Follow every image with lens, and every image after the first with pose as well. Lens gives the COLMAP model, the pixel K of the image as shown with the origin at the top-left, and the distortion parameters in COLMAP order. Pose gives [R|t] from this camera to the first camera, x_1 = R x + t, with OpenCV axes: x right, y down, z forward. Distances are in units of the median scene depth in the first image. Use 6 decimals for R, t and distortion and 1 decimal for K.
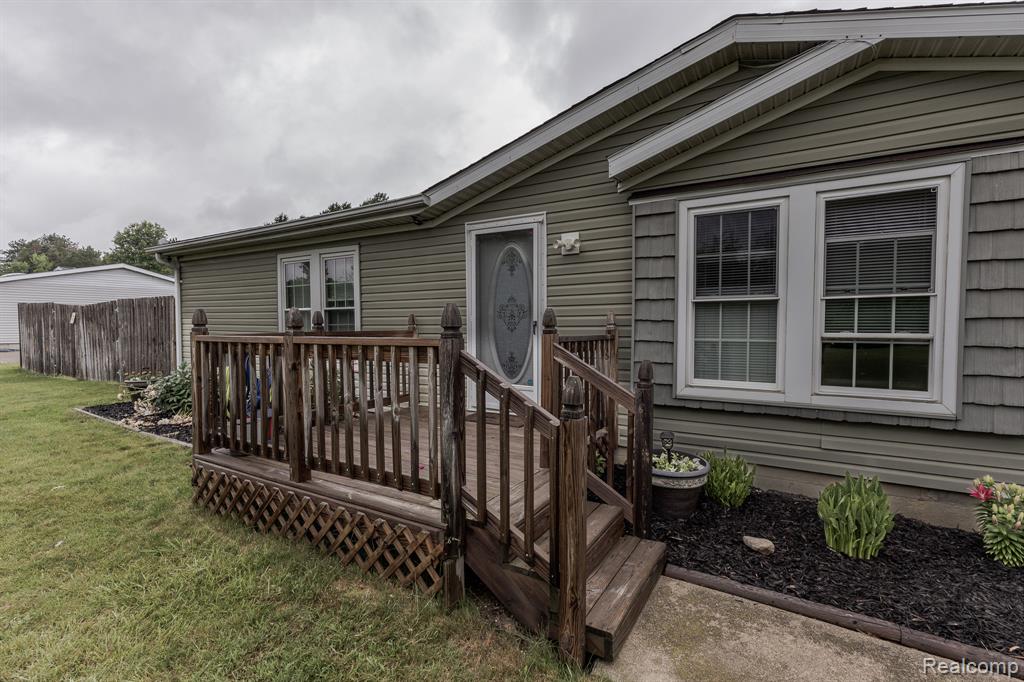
lens RADIAL K [[468.3, 0, 510.4], [0, 468.3, 340.3], [0, 0, 1]] dist [0.002370, 0.001092]
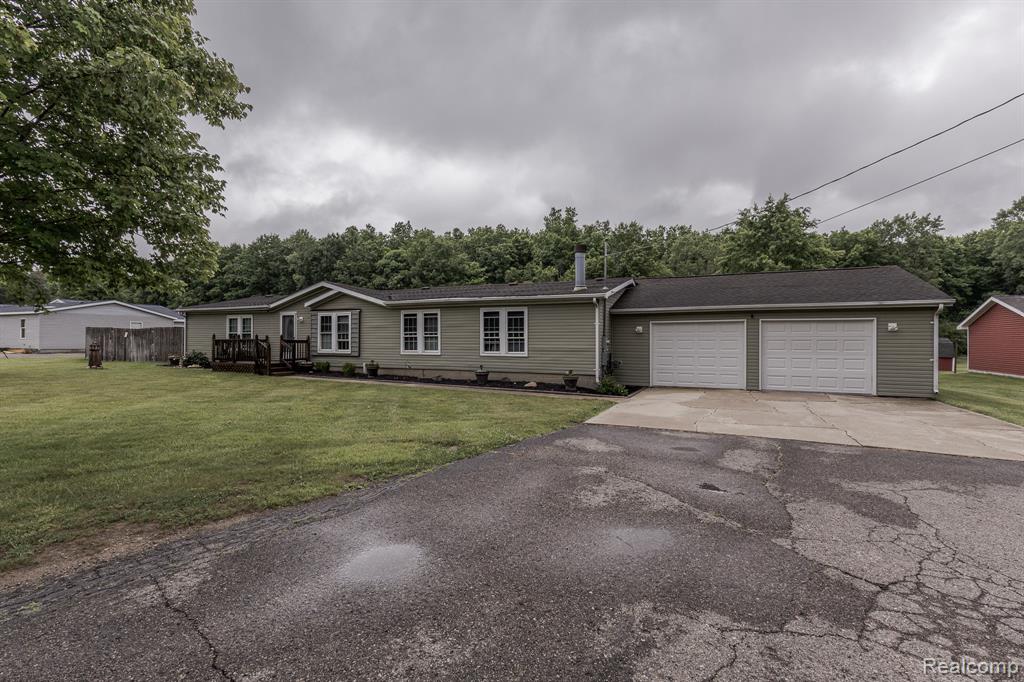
lens RADIAL K [[468.3, 0, 510.4], [0, 468.3, 340.3], [0, 0, 1]] dist [0.002370, 0.001092]
pose [[0.992482, 0.006006, 0.122243, 1.768054], [-0.001676, 0.999368, -0.035494, 0.159253], [-0.122379, 0.035022, 0.991865, -4.101721]]
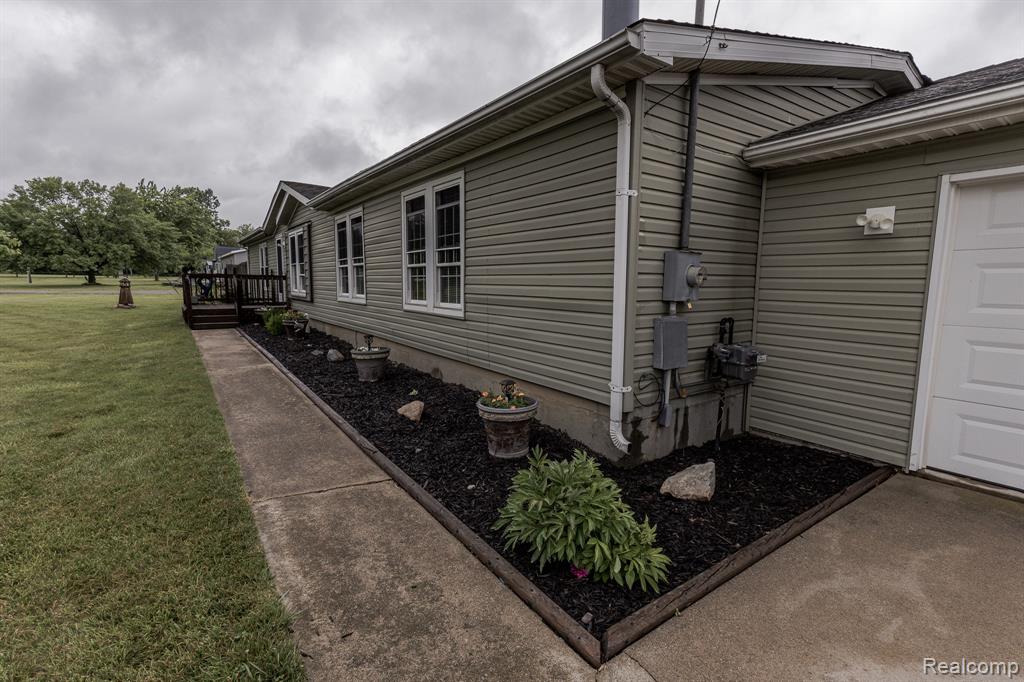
lens RADIAL K [[468.3, 0, 510.4], [0, 468.3, 340.3], [0, 0, 1]] dist [0.002370, 0.001092]
pose [[0.917035, 0.059887, -0.394284, 3.066595], [-0.025962, 0.995528, 0.090826, 0.092388], [0.397960, -0.073054, 0.914490, -1.402625]]
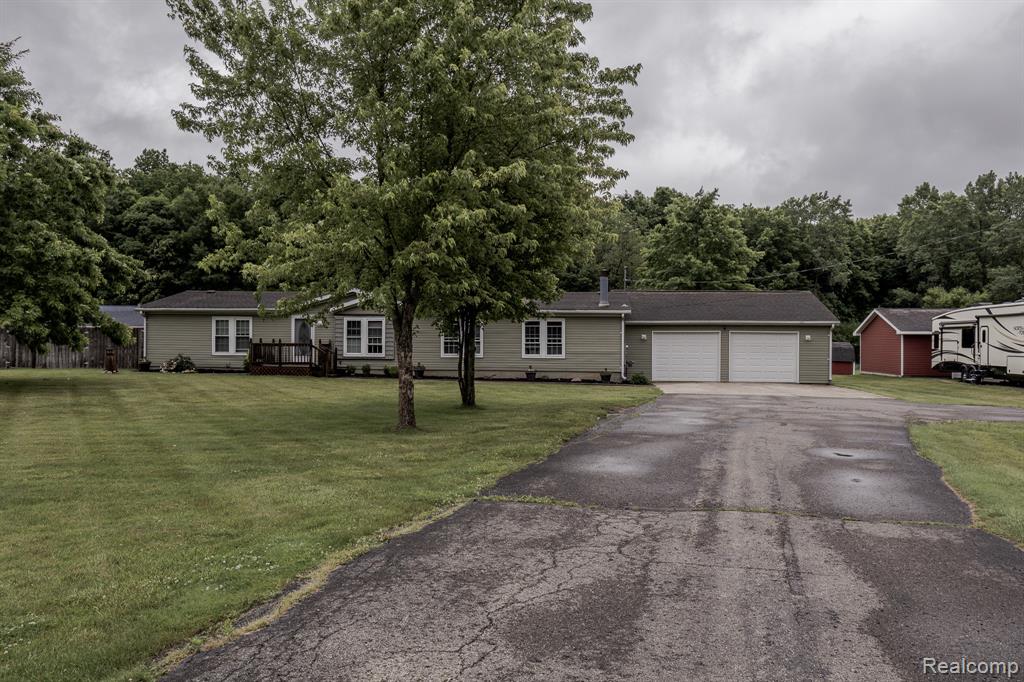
lens RADIAL K [[783.1, 0, 510.7], [0, 783.1, 355.6], [0, 0, 1]] dist [0.009163, 0.001979]
pose [[0.899300, 0.002608, 0.437324, -1.697808], [0.004474, 0.999875, -0.015163, 0.246428], [-0.437309, 0.015593, 0.899176, -7.313870]]
